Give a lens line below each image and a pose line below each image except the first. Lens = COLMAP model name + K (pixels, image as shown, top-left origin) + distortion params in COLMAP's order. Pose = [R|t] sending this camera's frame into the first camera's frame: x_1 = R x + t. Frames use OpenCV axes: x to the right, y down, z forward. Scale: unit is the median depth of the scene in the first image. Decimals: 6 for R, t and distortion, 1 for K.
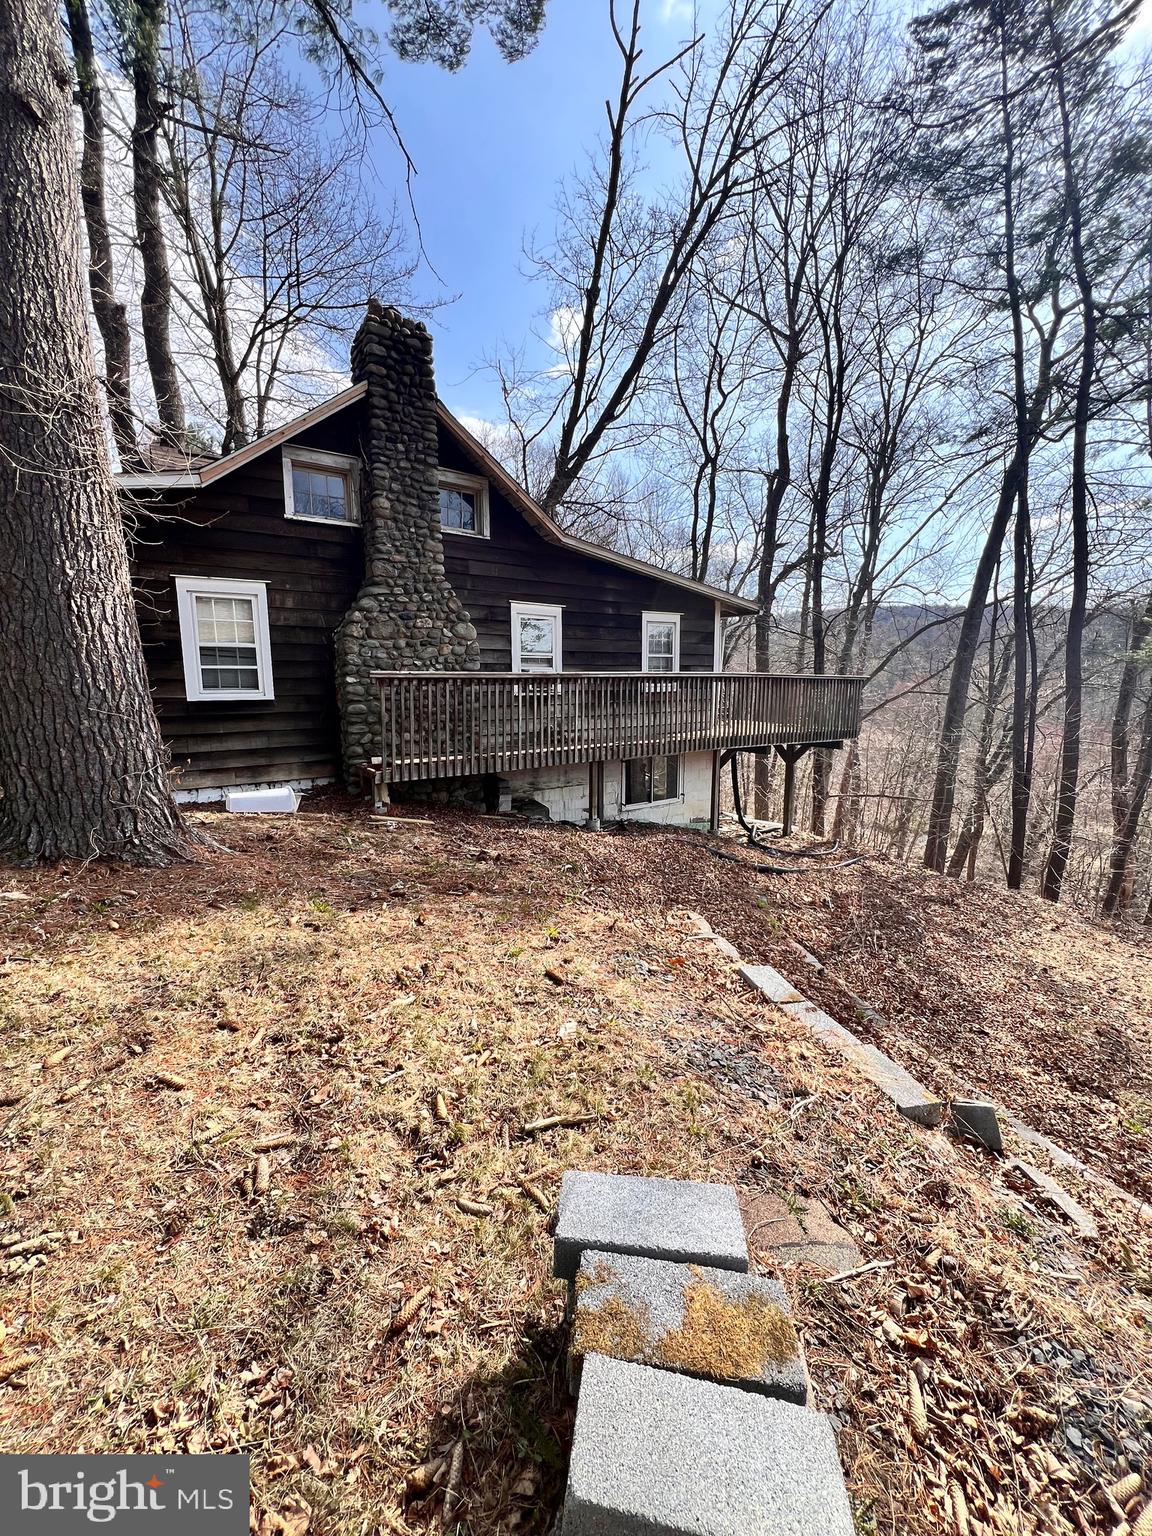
lens RADIAL K [[624.9, 0, 576.0], [0, 624.9, 768.0], [0, 0, 1]] dist [0.002810, 0.000150]
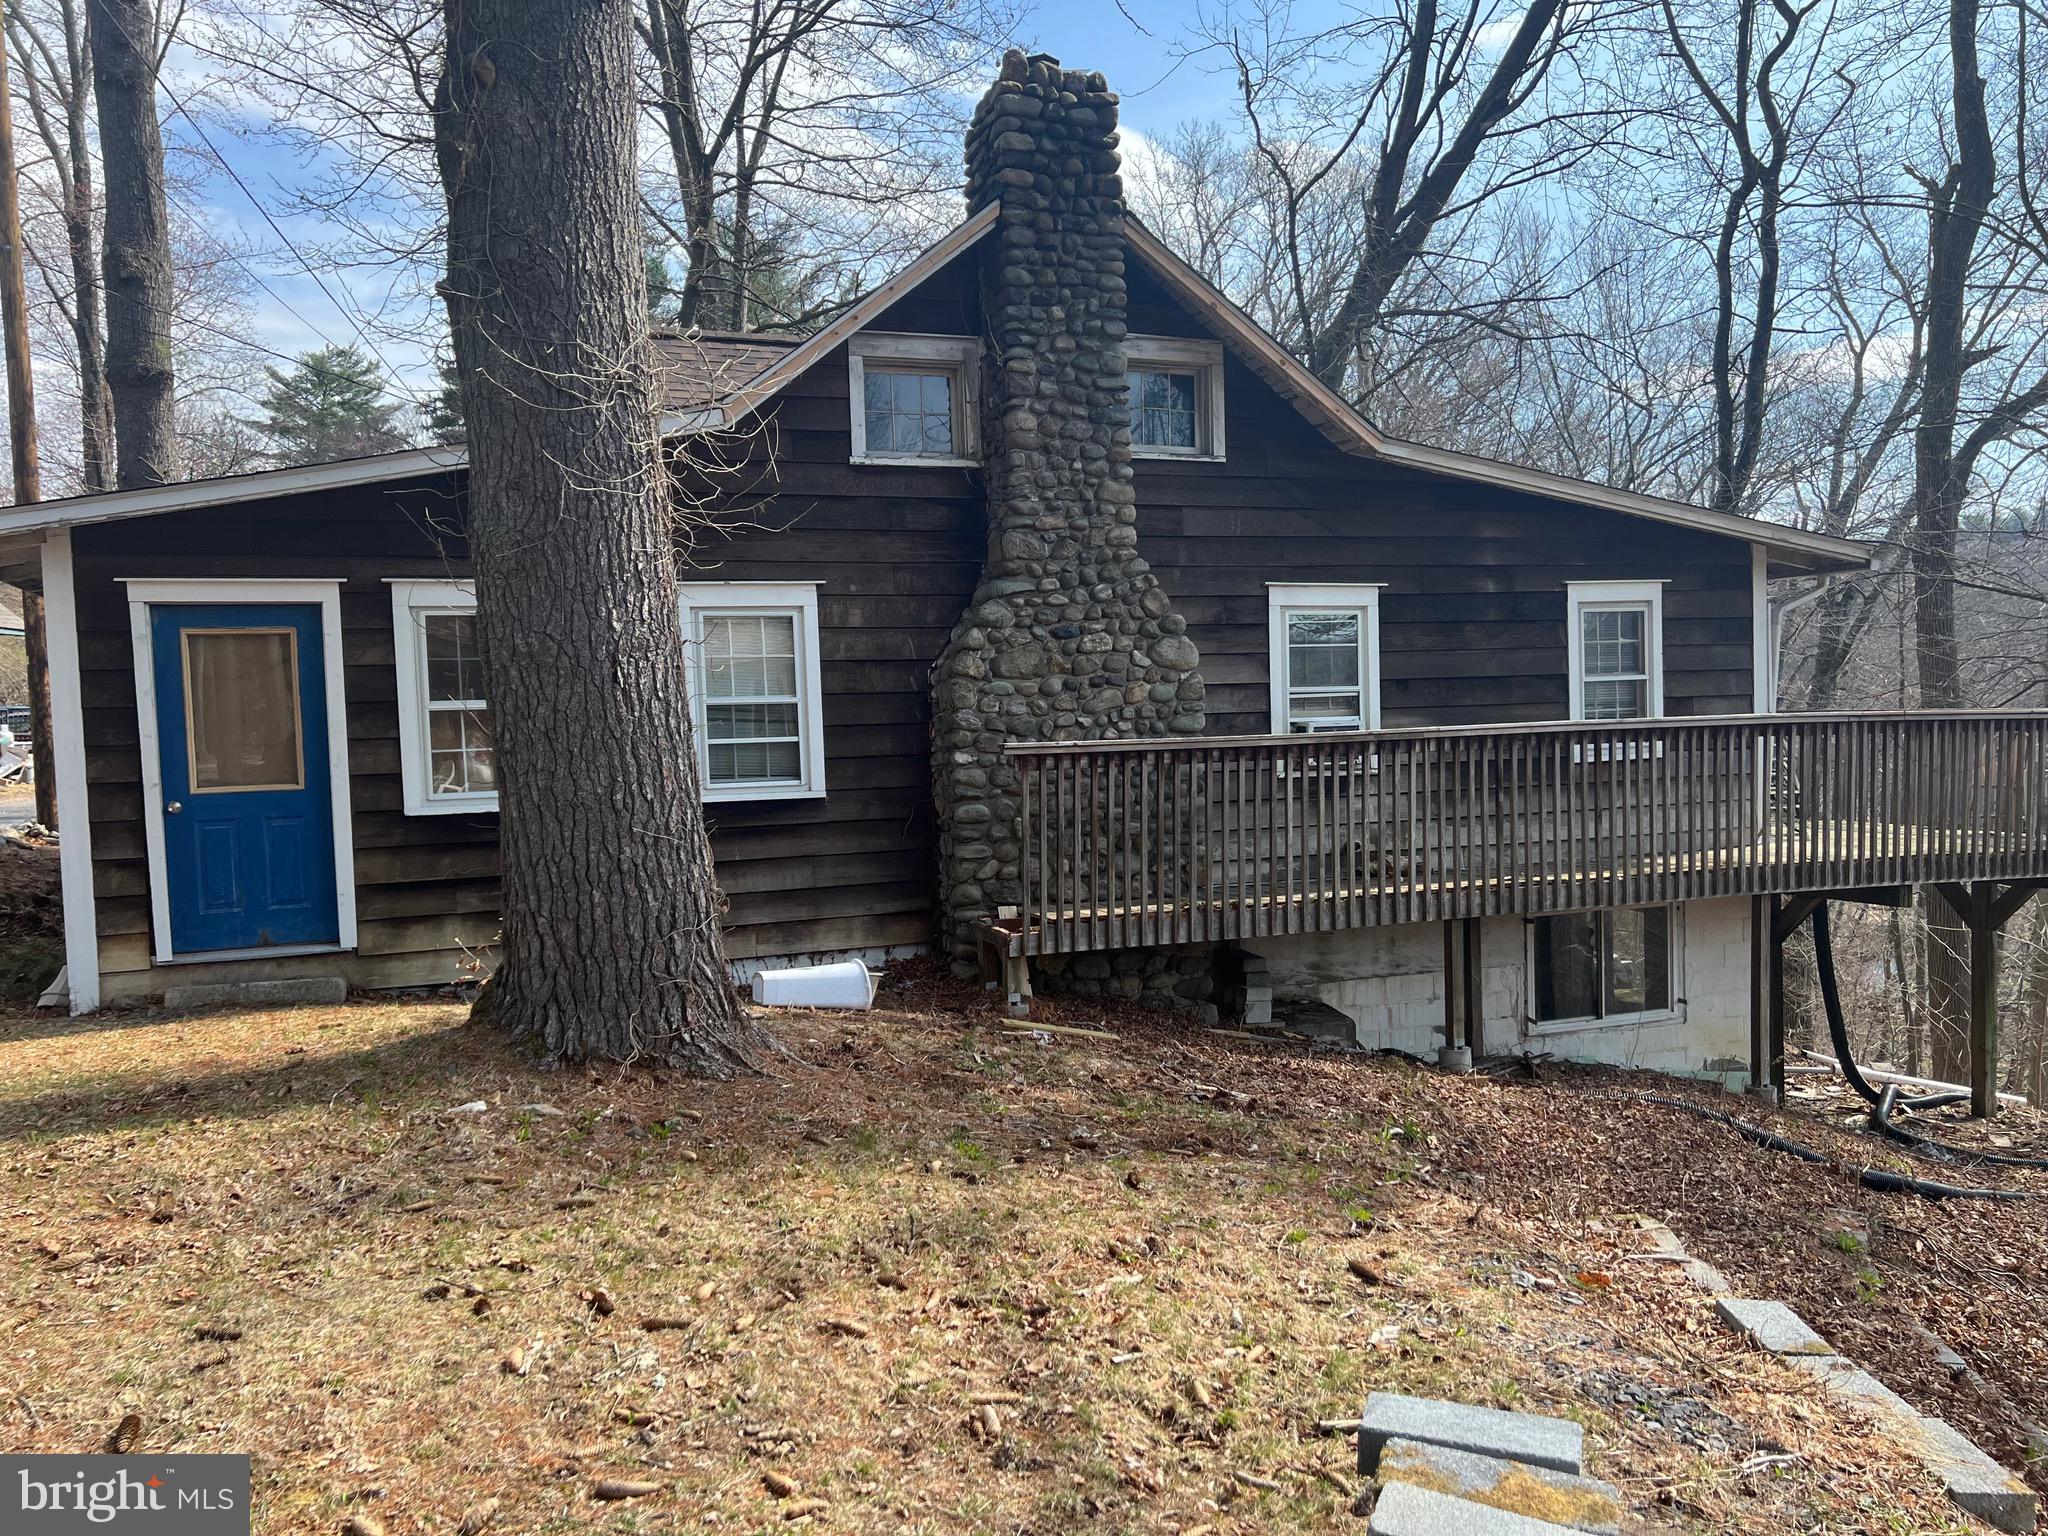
lens RADIAL K [[1569.5, 0, 1015.1], [0, 1569.5, 787.5], [0, 0, 1]] dist [0.072202, -0.093403]
pose [[0.967384, -0.014499, -0.252899, 0.014662], [-0.009727, 0.995498, -0.094279, 0.007343], [0.253127, 0.093664, 0.962888, -0.266097]]
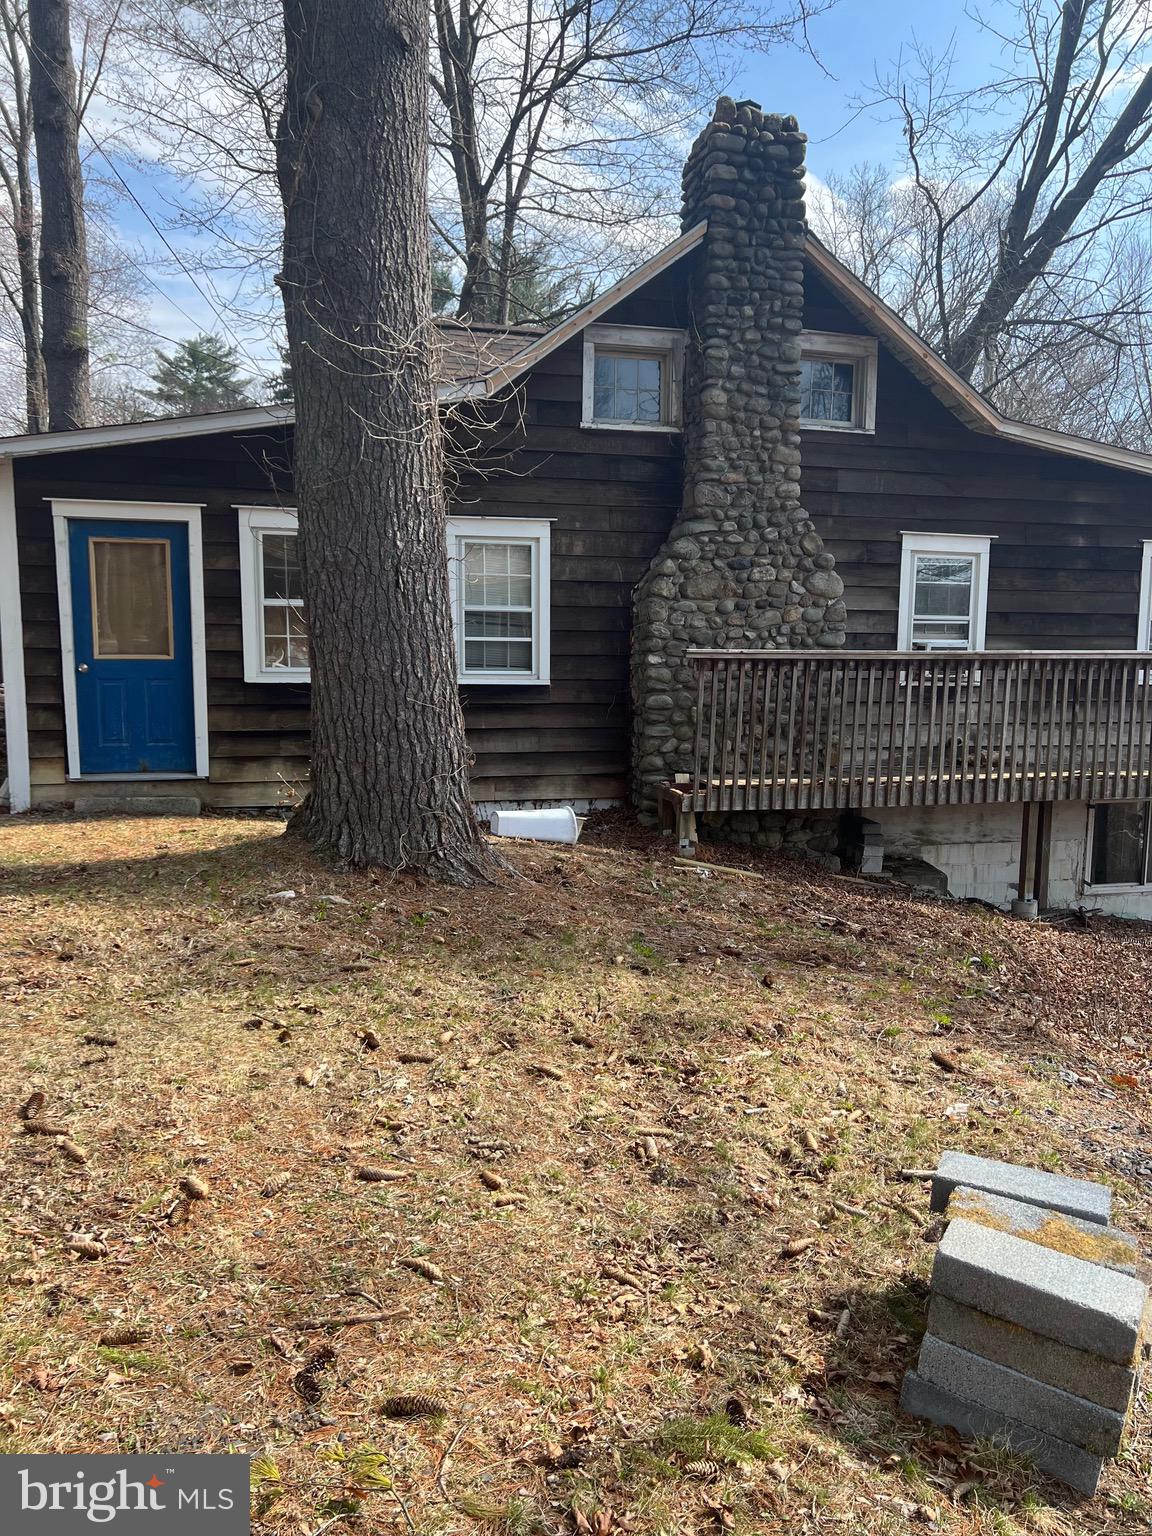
lens RADIAL K [[1177.1, 0, 580.5], [0, 1177.1, 774.5], [0, 0, 1]] dist [0.072202, -0.093403]
pose [[0.938563, 0.055611, -0.340597, 0.011591], [-0.064803, 0.997775, -0.015661, 0.011927], [0.338968, 0.036770, 0.940079, -0.254051]]
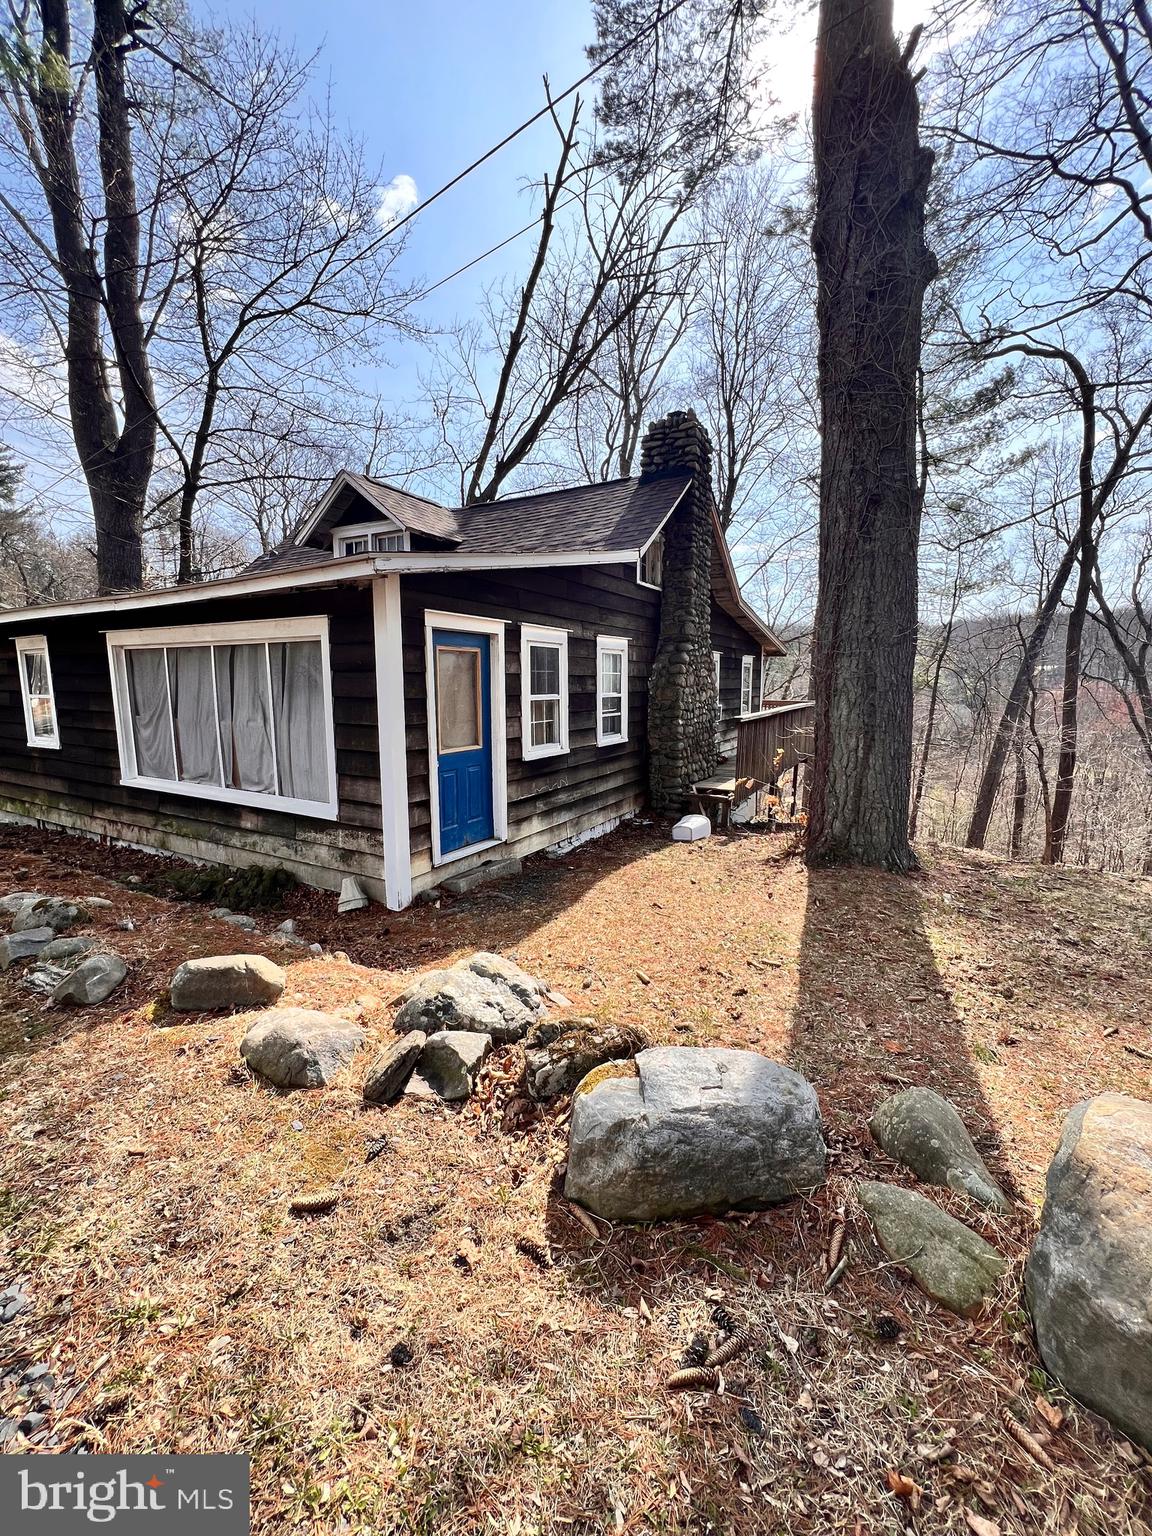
lens RADIAL K [[614.5, 0, 576.0], [0, 614.5, 768.0], [0, 0, 1]] dist [0.001005, 0.000007]
pose [[0.907552, -0.052149, 0.416690, -1.095875], [0.053028, 0.998548, 0.009474, -0.081642], [-0.416579, 0.013498, 0.908999, 0.030370]]
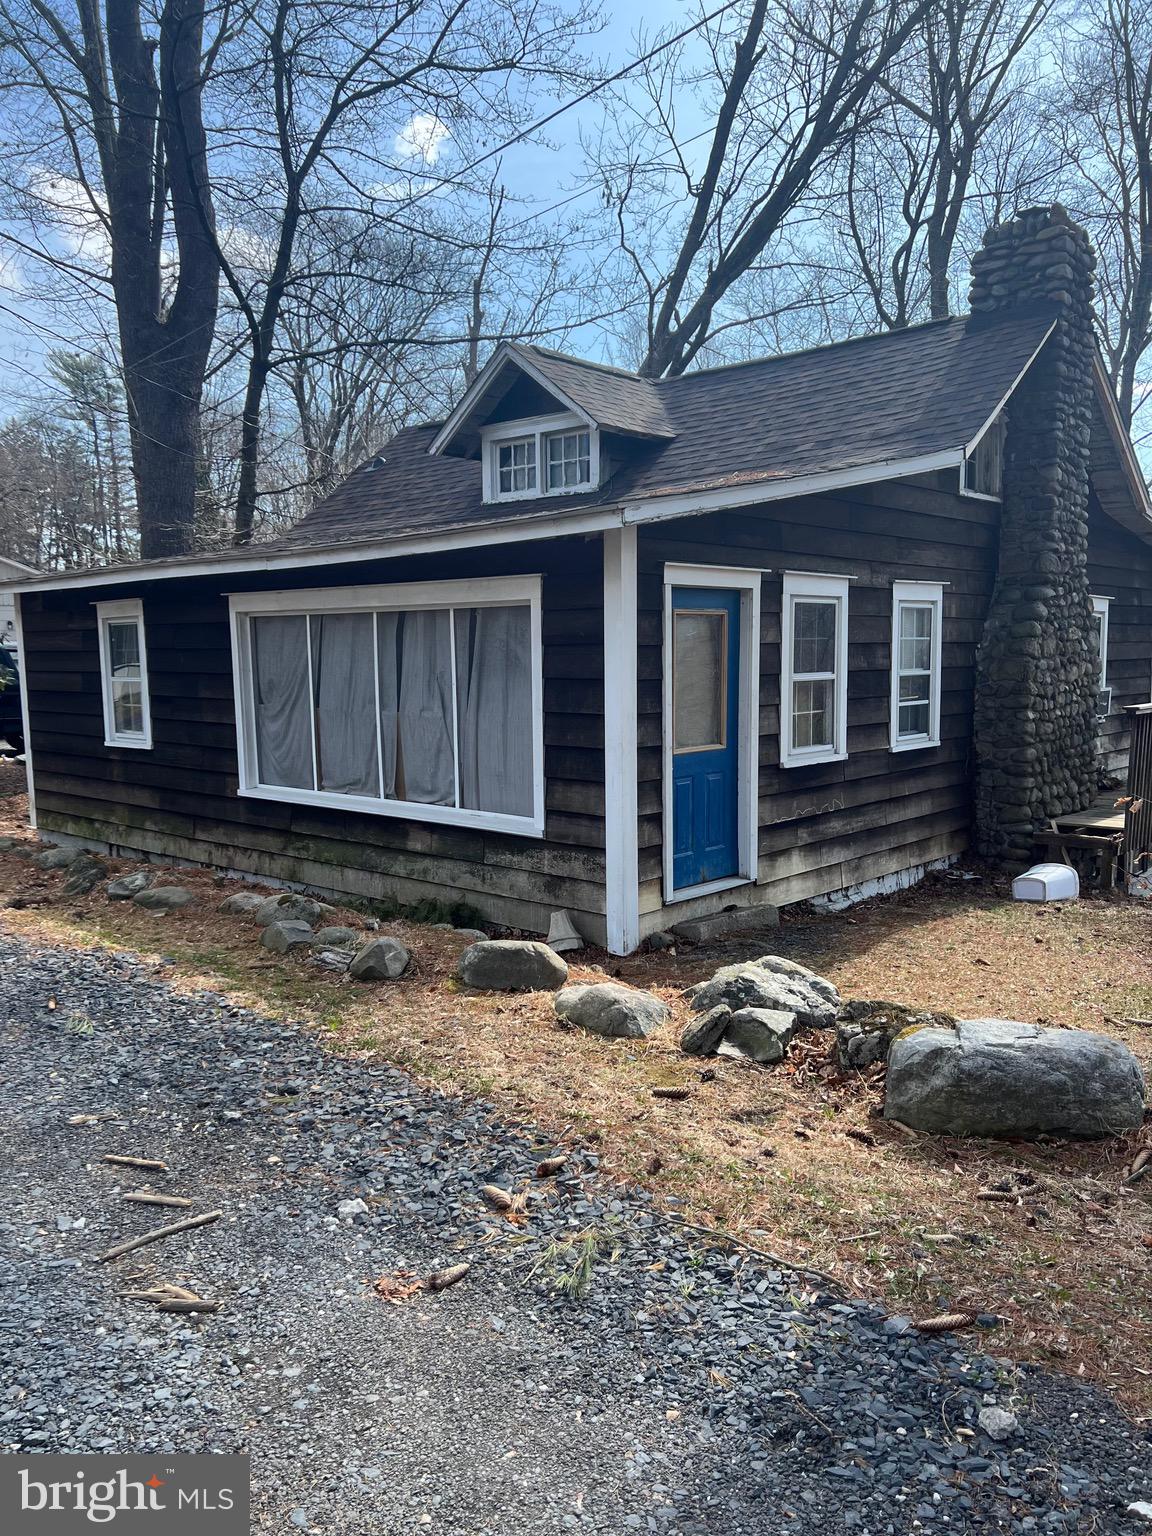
lens RADIAL K [[1153.1, 0, 571.6], [0, 1153.1, 791.0], [0, 0, 1]] dist [0.100189, -0.171085]
pose [[0.977045, -0.030084, 0.210899, -1.245923], [0.034722, 0.999229, -0.018322, -0.050767], [-0.210185, 0.025224, 0.977336, -0.221773]]
